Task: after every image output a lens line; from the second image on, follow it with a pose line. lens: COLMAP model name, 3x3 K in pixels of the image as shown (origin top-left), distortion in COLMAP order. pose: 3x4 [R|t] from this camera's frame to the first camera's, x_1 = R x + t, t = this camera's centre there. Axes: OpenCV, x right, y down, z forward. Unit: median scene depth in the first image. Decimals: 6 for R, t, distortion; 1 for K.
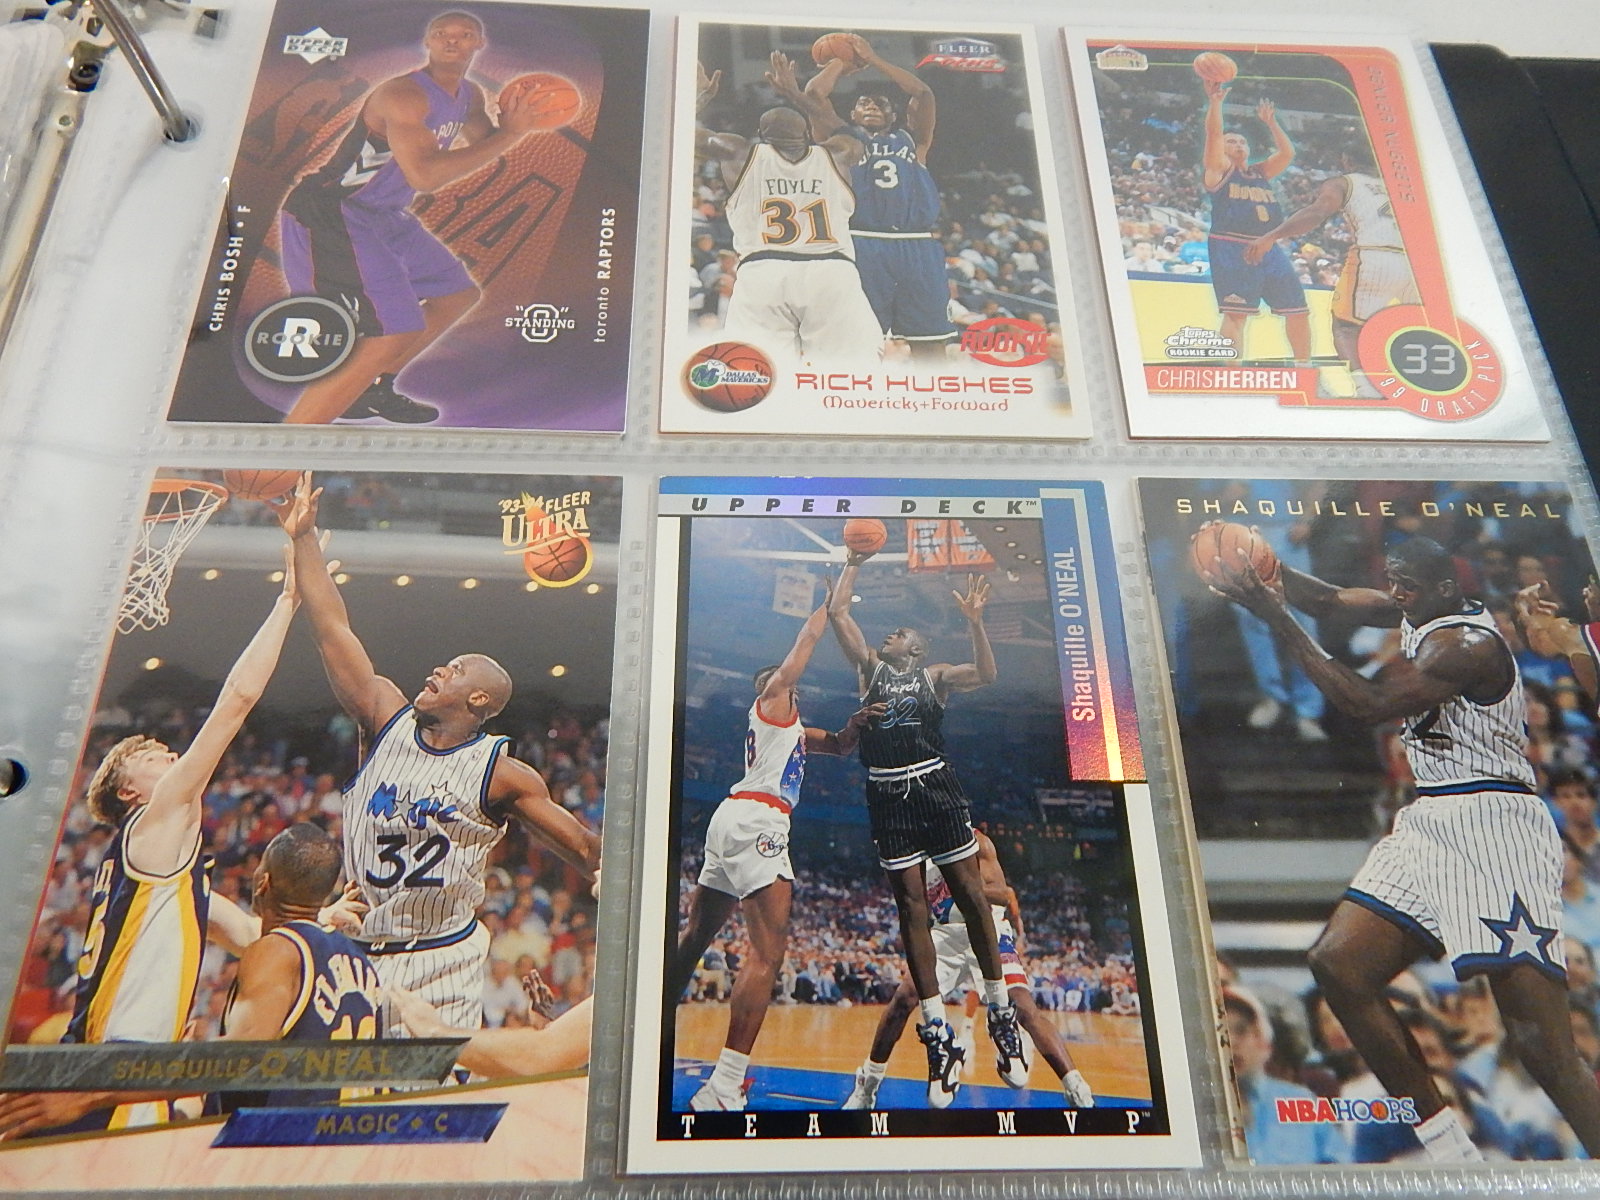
lens RADIAL K [[1150.1, 0, 800.0], [0, 1150.1, 600.0], [0, 0, 1]] dist [0.006301, -0.021111]
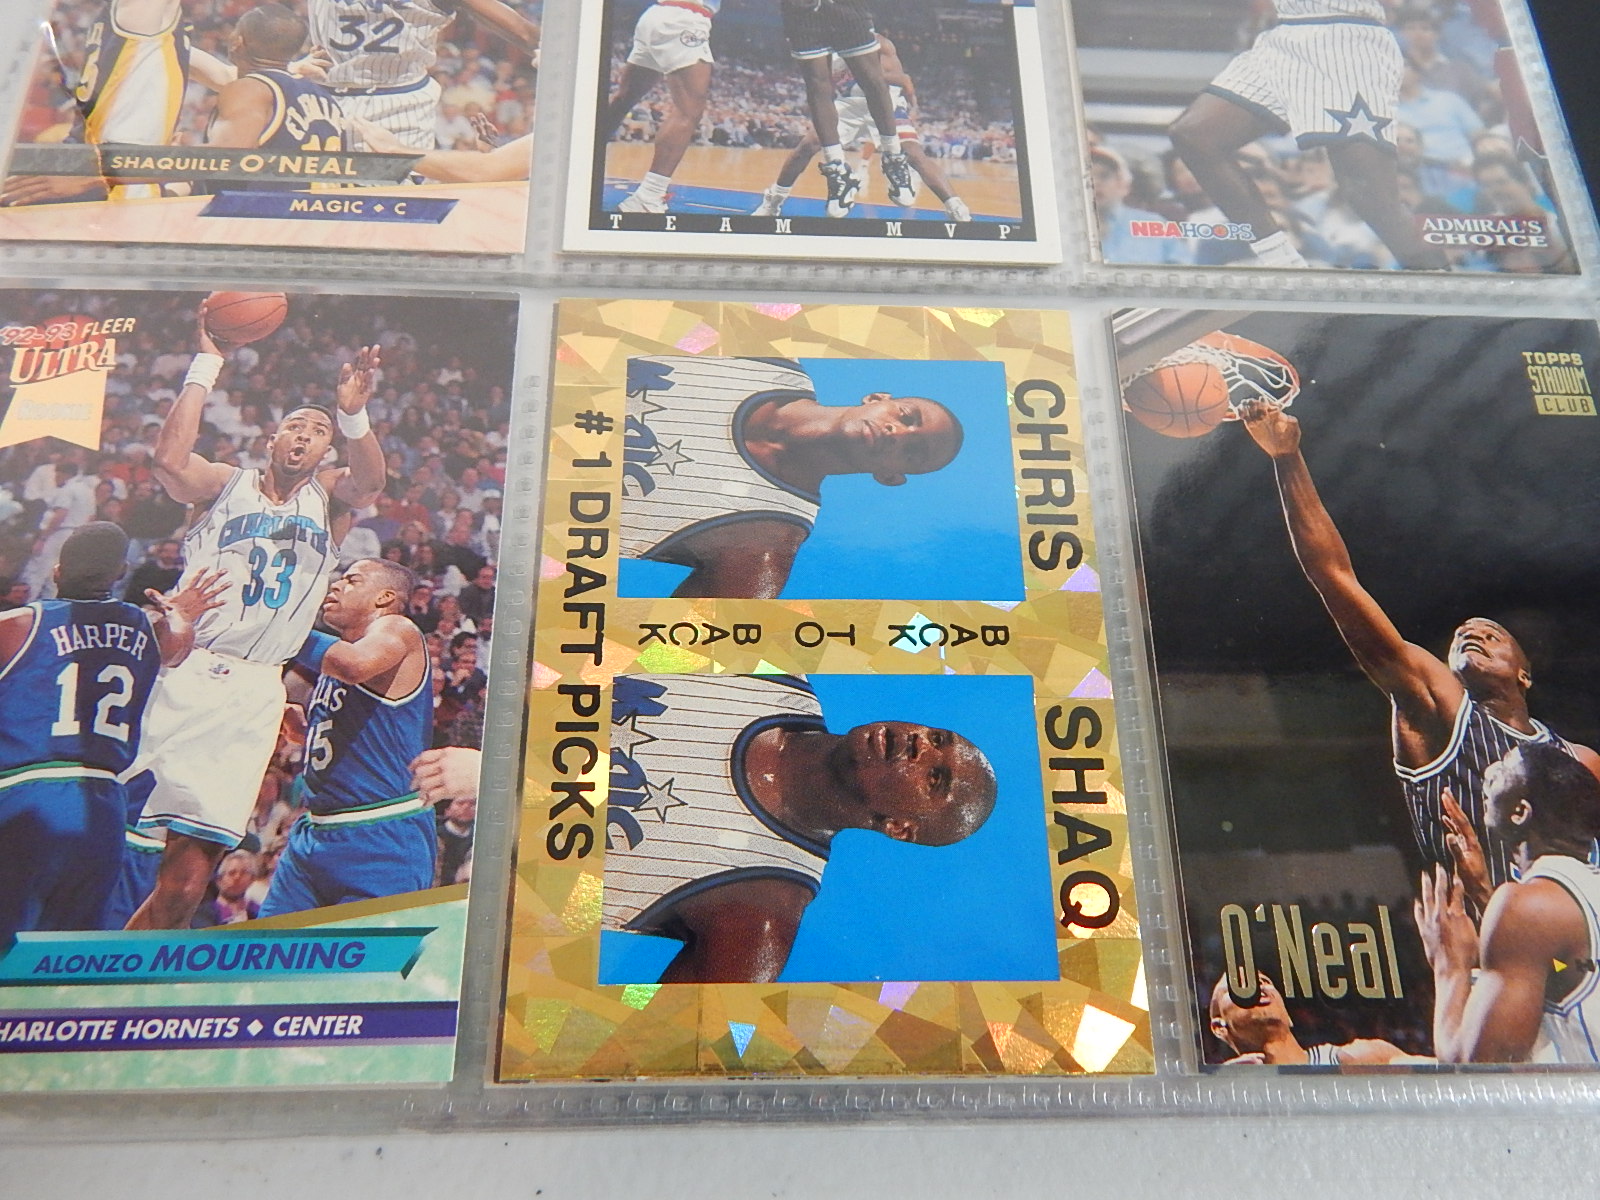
lens RADIAL K [[1150.1, 0, 800.0], [0, 1150.1, 600.0], [0, 0, 1]] dist [0.006301, -0.021111]
pose [[0.999964, 0.000905, 0.008455, 0.072793], [-0.001718, 0.995314, 0.096684, 0.681213], [-0.008328, -0.096695, 0.995279, -0.171707]]
